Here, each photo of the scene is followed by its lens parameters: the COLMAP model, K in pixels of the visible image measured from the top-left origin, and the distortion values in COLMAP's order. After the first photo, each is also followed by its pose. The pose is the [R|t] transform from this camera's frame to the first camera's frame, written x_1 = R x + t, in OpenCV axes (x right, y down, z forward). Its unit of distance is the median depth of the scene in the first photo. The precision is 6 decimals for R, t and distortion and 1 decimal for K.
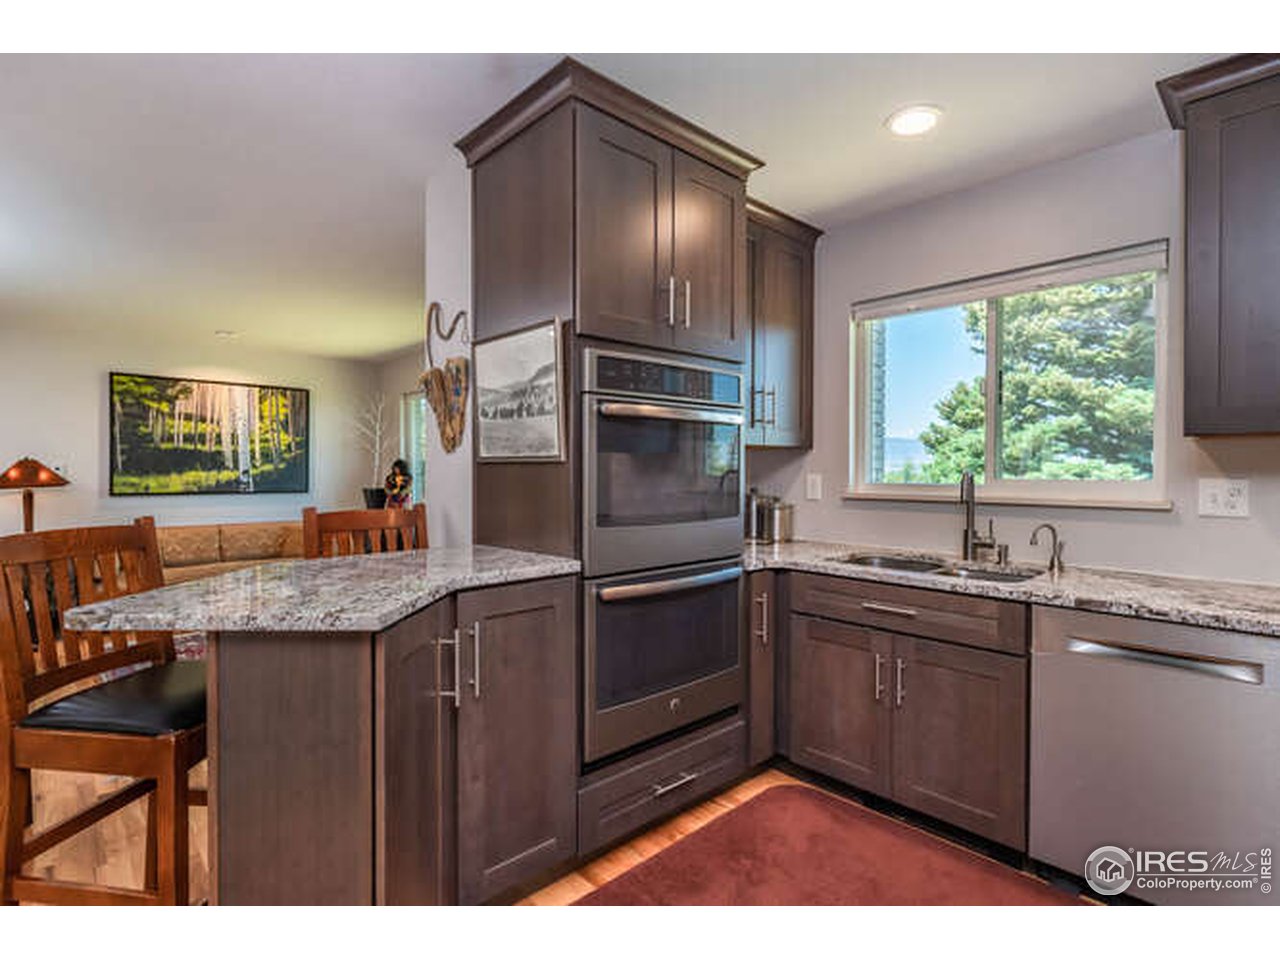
lens RADIAL K [[622.8, 0, 640.0], [0, 622.8, 480.0], [0, 0, 1]] dist [0.011258, 0.000071]
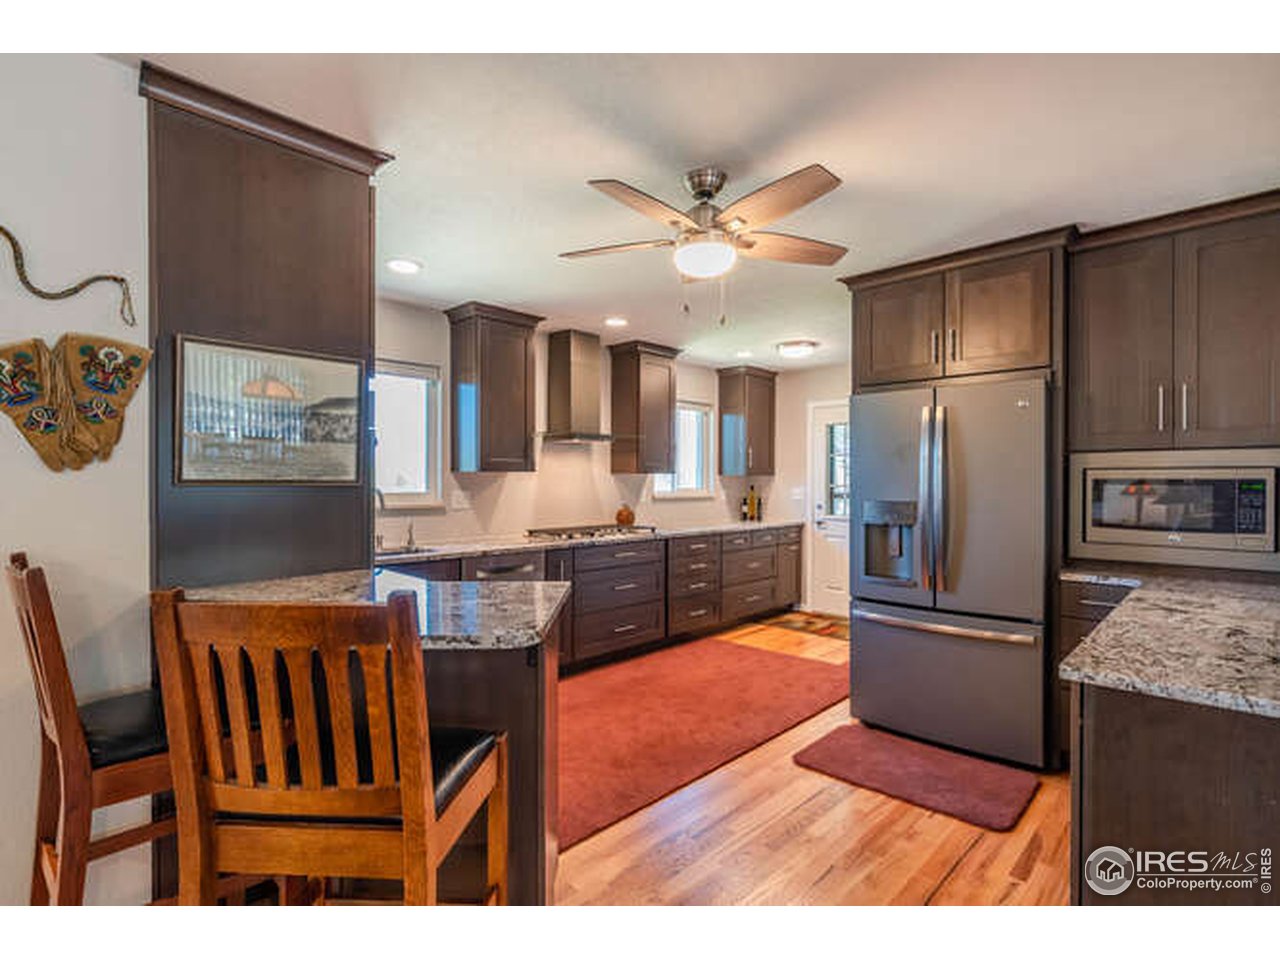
lens RADIAL K [[622.8, 0, 640.0], [0, 622.8, 480.0], [0, 0, 1]] dist [0.011258, 0.000071]
pose [[-0.060697, 0.001215, 0.998155, -1.240853], [0.015803, 0.999875, -0.000257, -0.030038], [-0.998031, 0.015758, -0.060709, 0.528104]]
